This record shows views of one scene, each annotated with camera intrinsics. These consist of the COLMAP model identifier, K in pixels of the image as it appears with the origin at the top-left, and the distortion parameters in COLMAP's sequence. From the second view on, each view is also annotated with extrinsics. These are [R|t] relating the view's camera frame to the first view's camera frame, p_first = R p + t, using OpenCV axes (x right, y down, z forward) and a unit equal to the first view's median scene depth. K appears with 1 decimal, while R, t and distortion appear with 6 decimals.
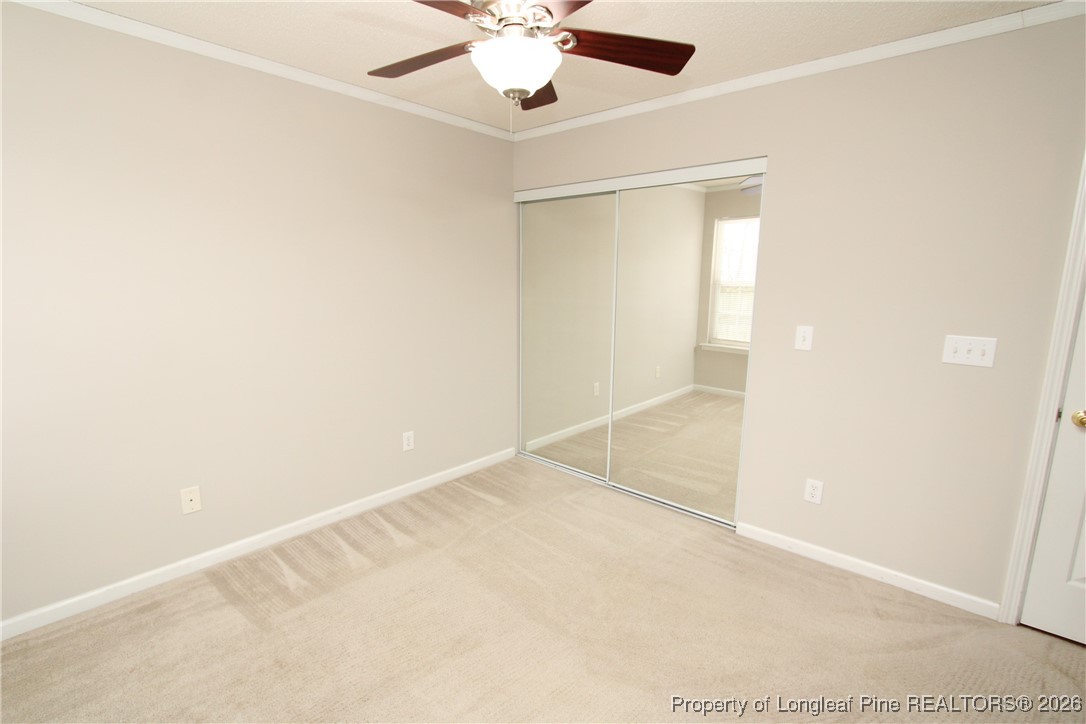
lens RADIAL K [[501.3, 0, 543.0], [0, 501.3, 362.0], [0, 0, 1]] dist [0.001855, 0.000319]
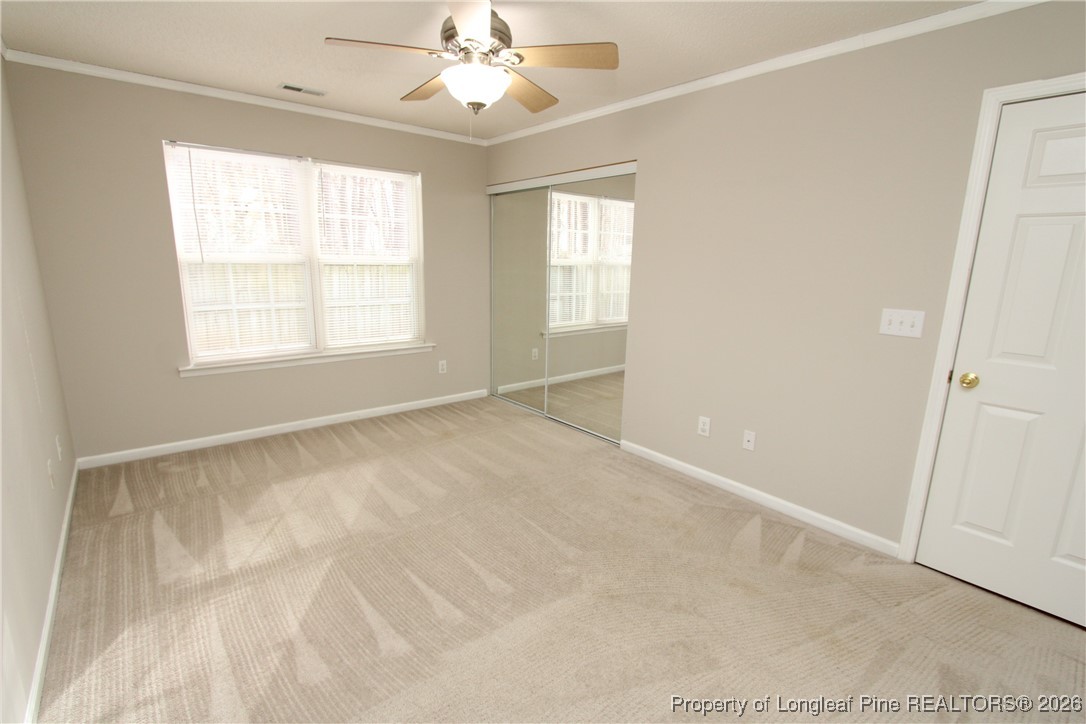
lens RADIAL K [[503.7, 0, 543.0], [0, 503.7, 362.0], [0, 0, 1]] dist [-0.000959, -0.000050]
pose [[0.990576, 0.029786, -0.133689, 0.262441], [-0.025155, 0.999028, 0.036198, 0.052604], [0.134637, -0.032494, 0.990362, -0.247848]]
